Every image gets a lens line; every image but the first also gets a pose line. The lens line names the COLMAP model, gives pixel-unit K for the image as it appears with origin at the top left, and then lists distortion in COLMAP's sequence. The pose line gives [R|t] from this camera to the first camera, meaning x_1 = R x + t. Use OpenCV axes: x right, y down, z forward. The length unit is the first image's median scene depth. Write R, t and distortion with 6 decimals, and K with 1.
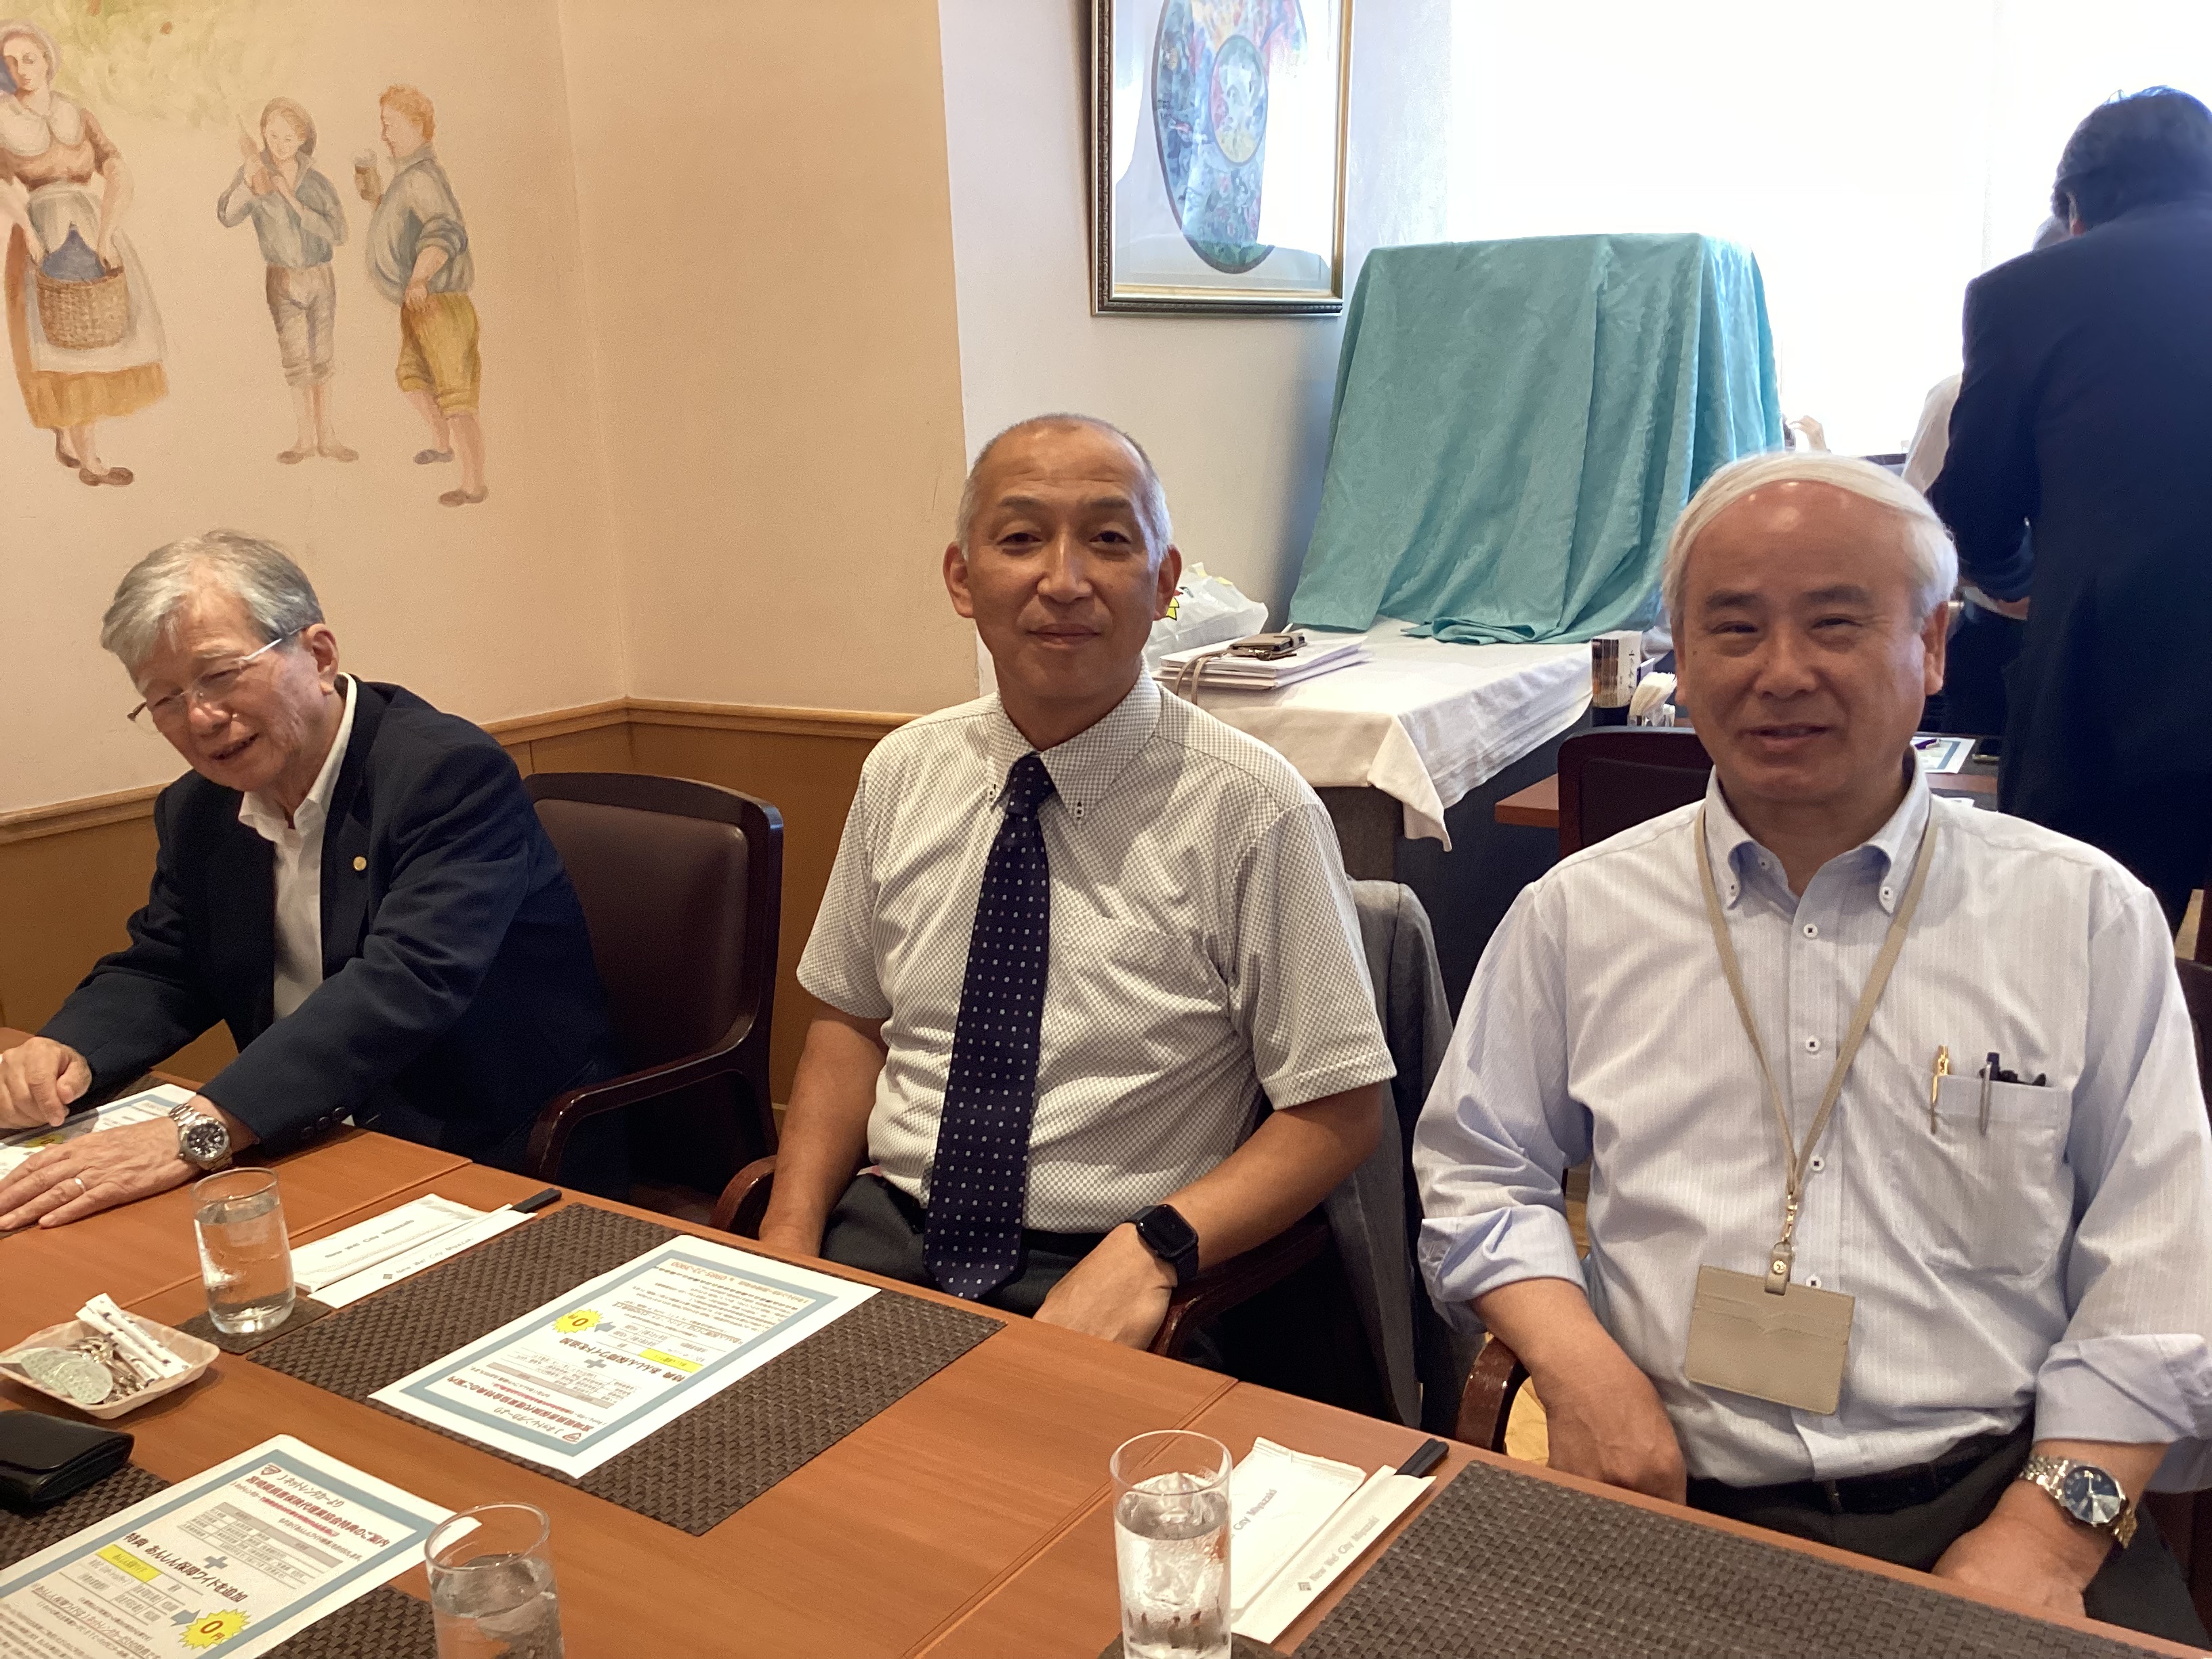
lens RADIAL K [[2013.0, 0, 1107.2], [0, 2013.0, 821.0], [0, 0, 1]] dist [-0.032880, 0.000000]
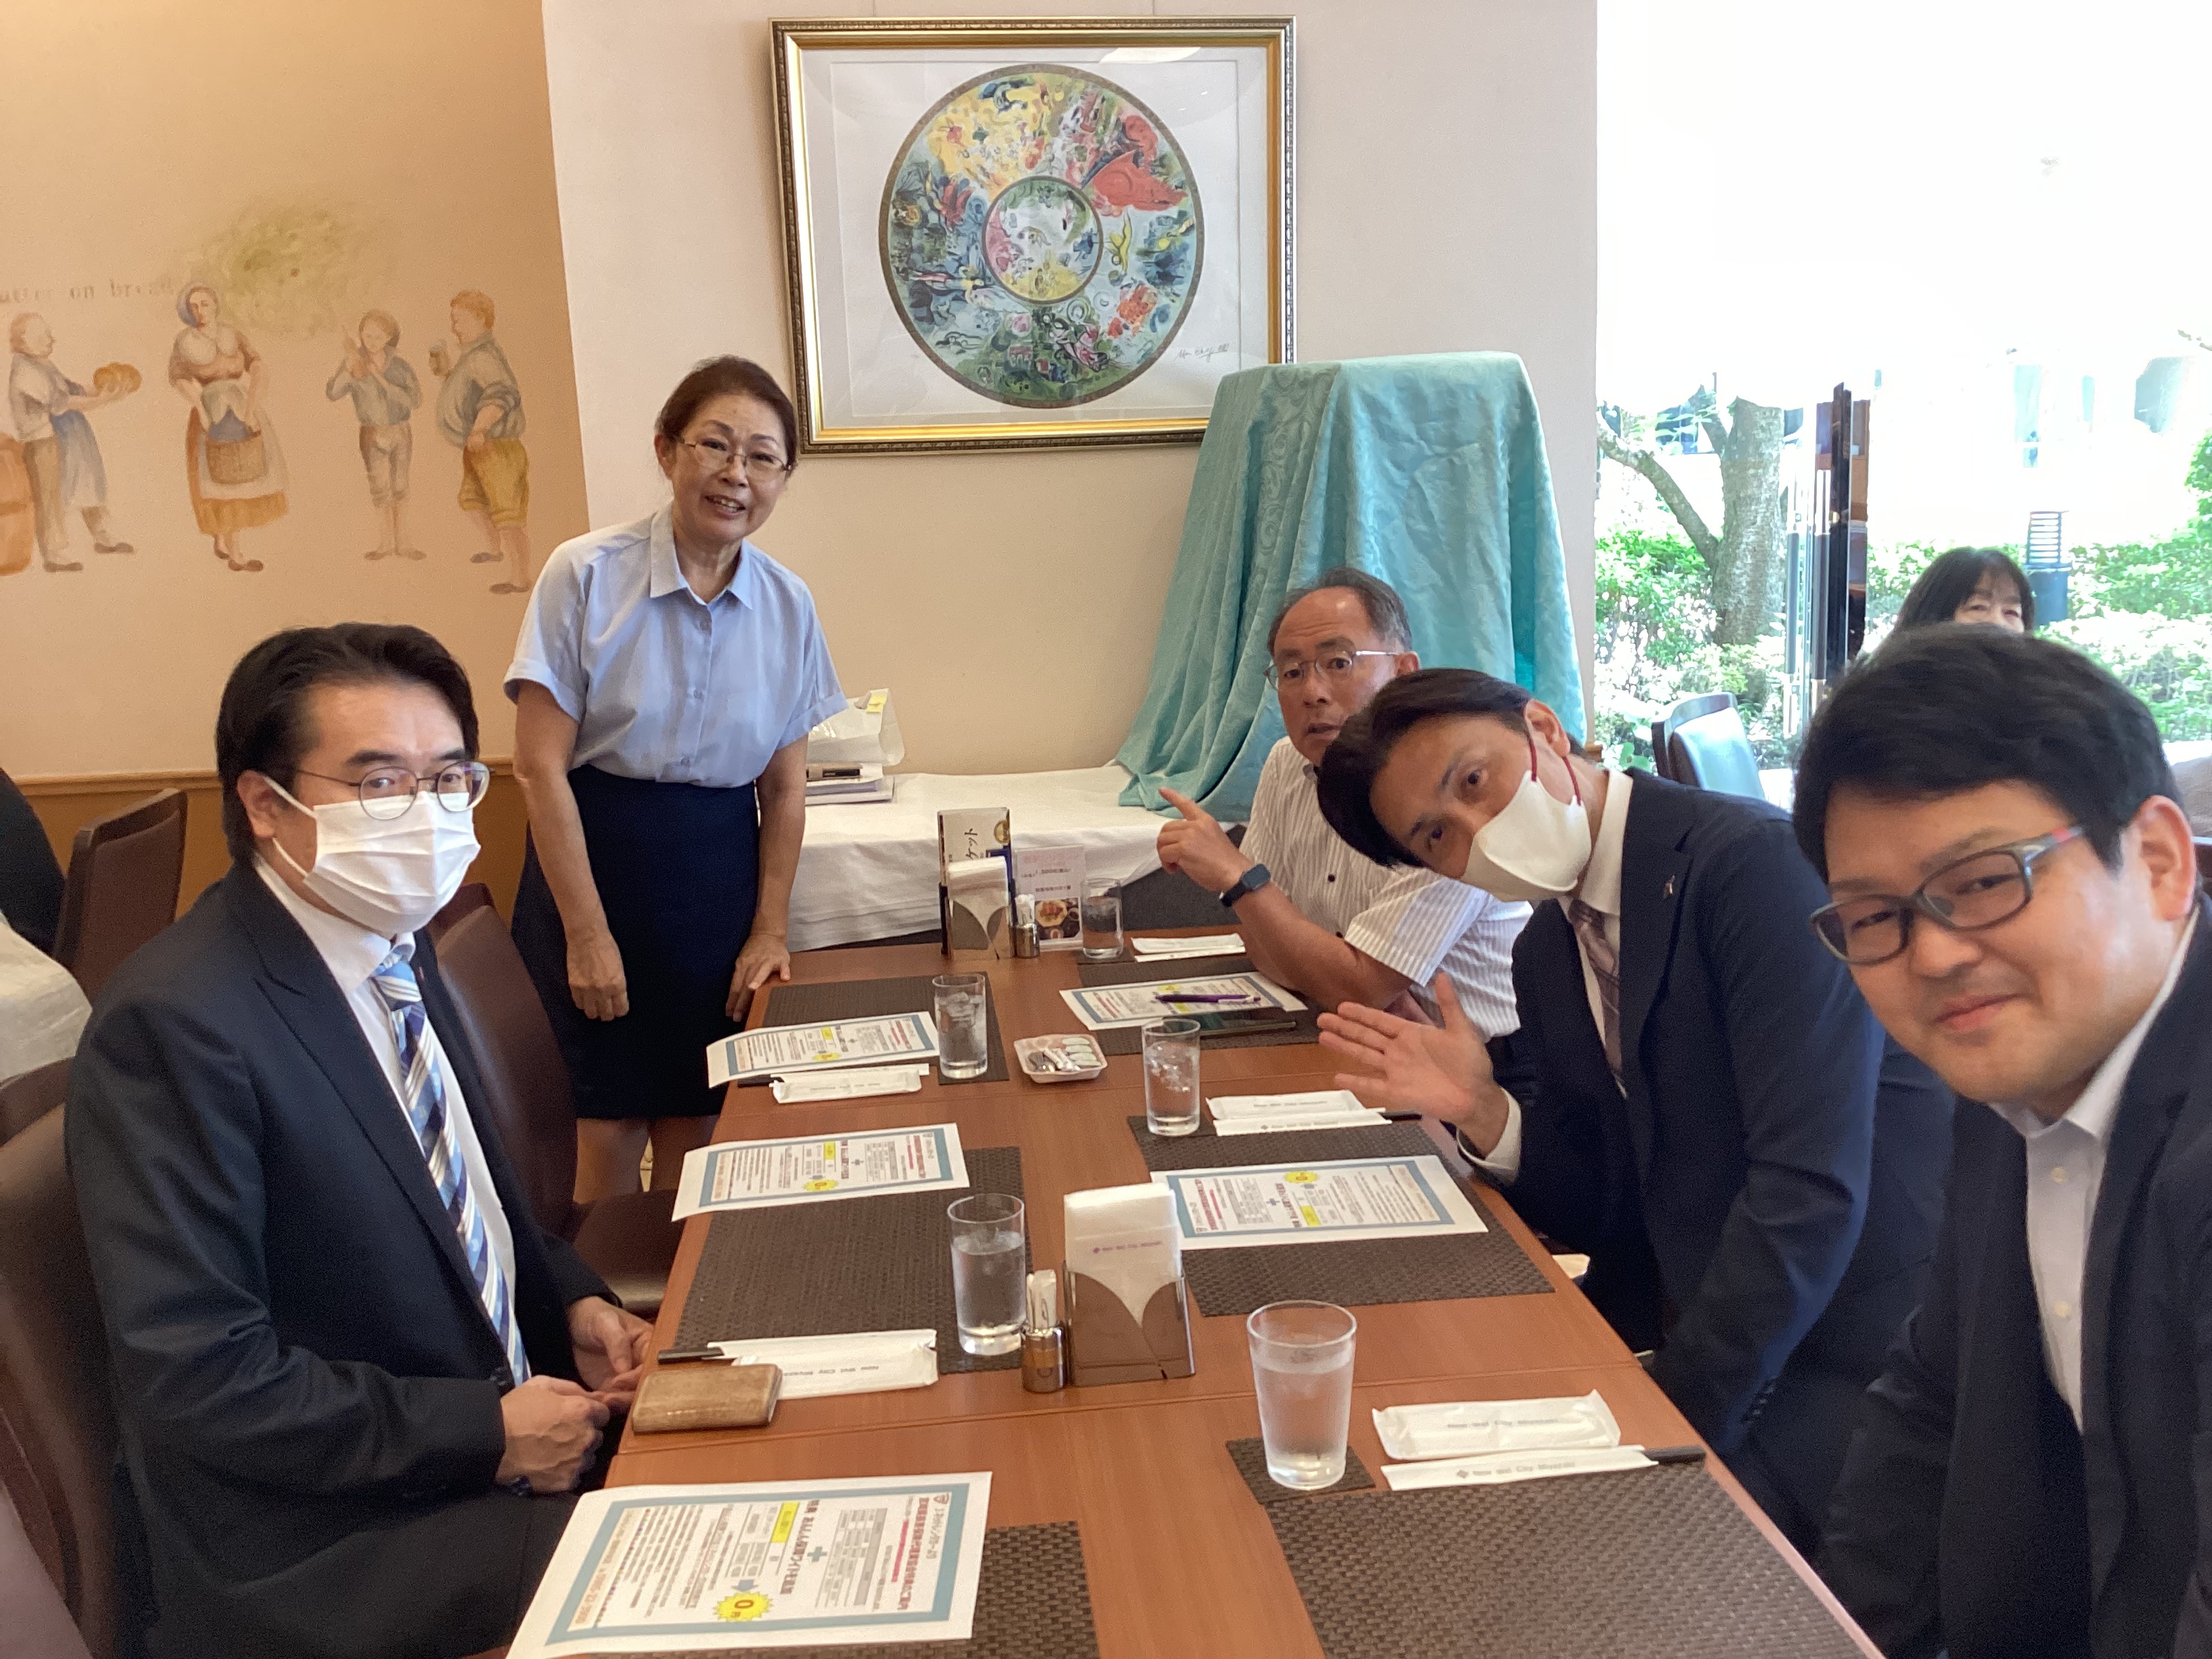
lens RADIAL K [[2013.0, 0, 1110.2], [0, 2013.0, 837.5], [0, 0, 1]] dist [-0.032880, 0.000000]
pose [[0.657193, 0.150931, -0.738455, 1.043560], [-0.155992, 0.985769, 0.062653, -0.155172], [0.737403, 0.074018, 0.671385, 0.435381]]
